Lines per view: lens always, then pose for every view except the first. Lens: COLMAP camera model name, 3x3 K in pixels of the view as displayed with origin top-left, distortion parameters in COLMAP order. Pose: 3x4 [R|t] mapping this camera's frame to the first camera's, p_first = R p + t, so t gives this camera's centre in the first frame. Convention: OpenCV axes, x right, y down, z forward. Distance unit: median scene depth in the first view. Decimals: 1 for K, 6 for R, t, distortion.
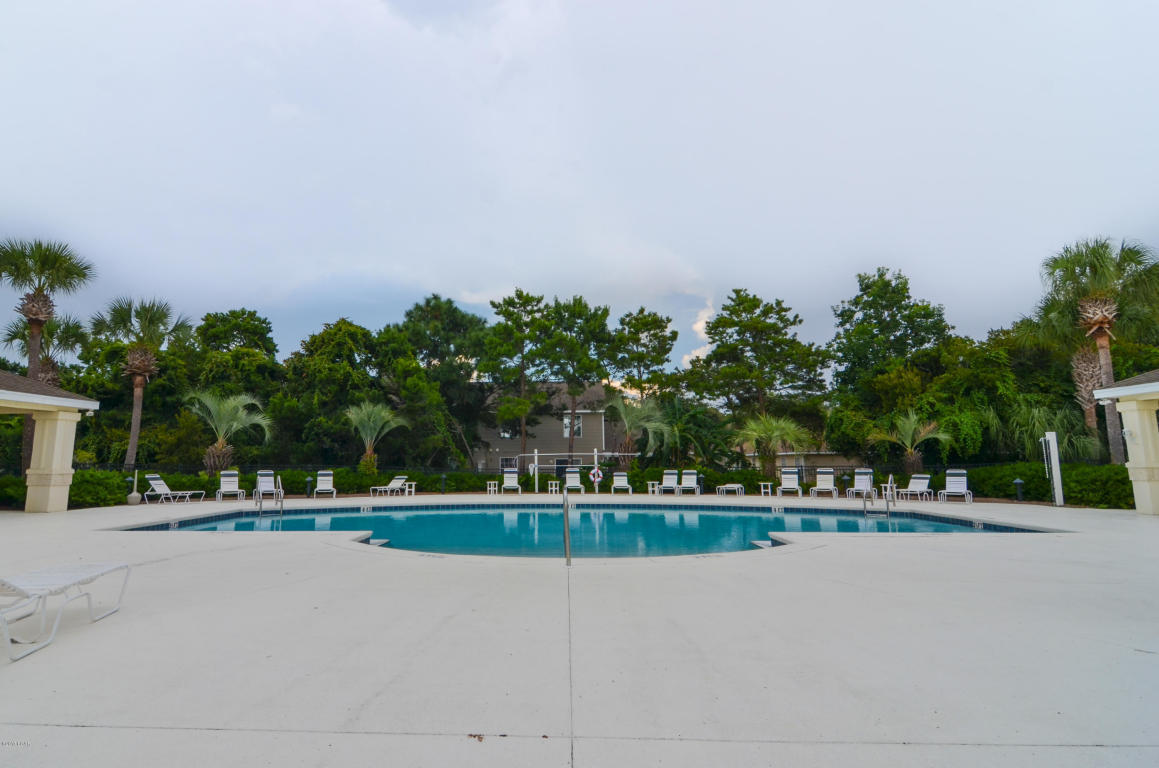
lens RADIAL K [[554.6, 0, 579.4], [0, 554.6, 386.6], [0, 0, 1]] dist [-0.008968, -0.003260]
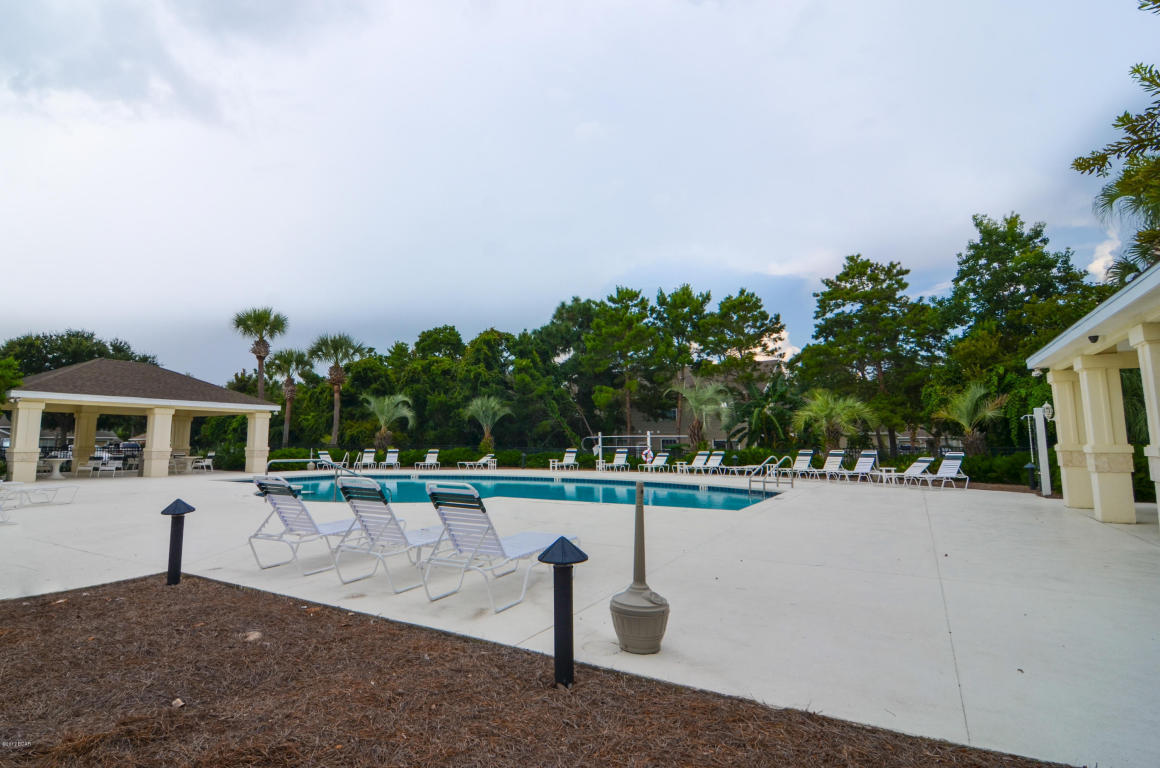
lens RADIAL K [[555.1, 0, 579.7], [0, 555.1, 381.2], [0, 0, 1]] dist [-0.008968, -0.003260]
pose [[0.893292, -0.049263, -0.446768, 0.437395], [0.059038, 0.998224, 0.007975, -0.003644], [0.445582, -0.033500, 0.894614, -0.039986]]
